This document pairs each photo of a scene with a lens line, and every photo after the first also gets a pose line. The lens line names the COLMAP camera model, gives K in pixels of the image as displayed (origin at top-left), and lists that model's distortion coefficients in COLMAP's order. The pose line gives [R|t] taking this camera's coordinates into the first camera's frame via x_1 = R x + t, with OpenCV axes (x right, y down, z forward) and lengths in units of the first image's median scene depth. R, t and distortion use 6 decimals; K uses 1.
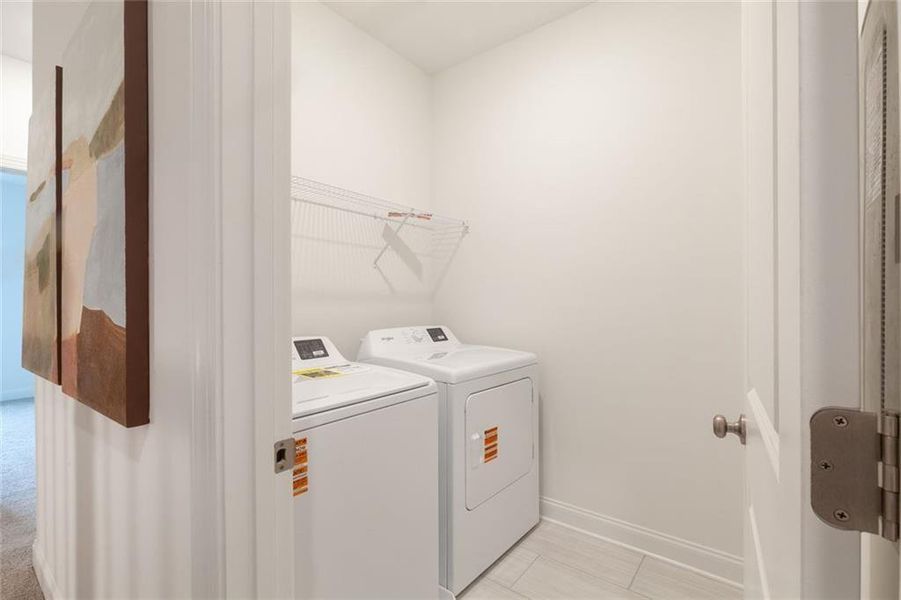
lens RADIAL K [[423.0, 0, 454.8], [0, 423.0, 299.6], [0, 0, 1]] dist [-0.000473, -0.000396]
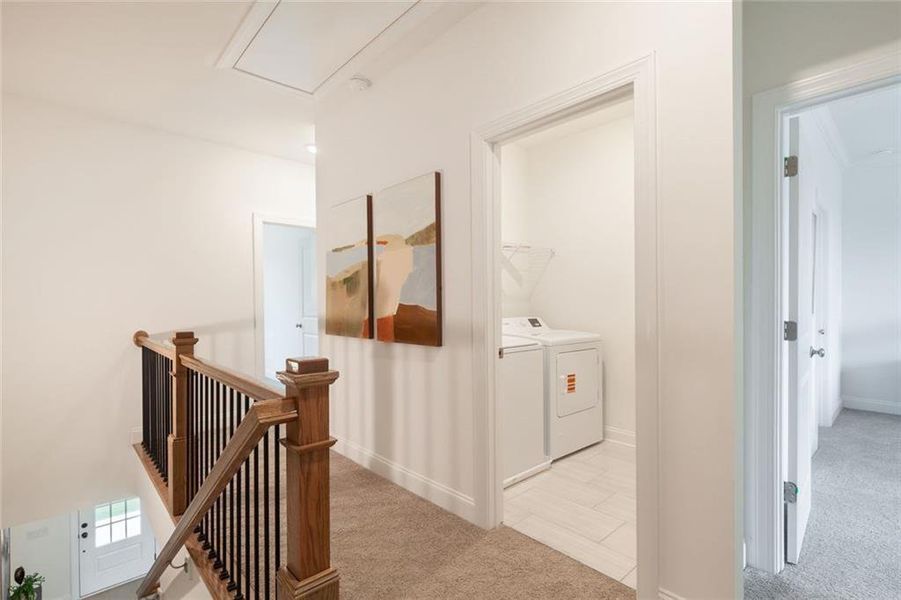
lens RADIAL K [[423.0, 0, 454.8], [0, 423.0, 299.6], [0, 0, 1]] dist [-0.000473, -0.000396]
pose [[0.985166, -0.005261, -0.171526, -0.079255], [0.005137, 0.999986, -0.001167, -0.001850], [0.171530, 0.000269, 0.985179, -0.729521]]
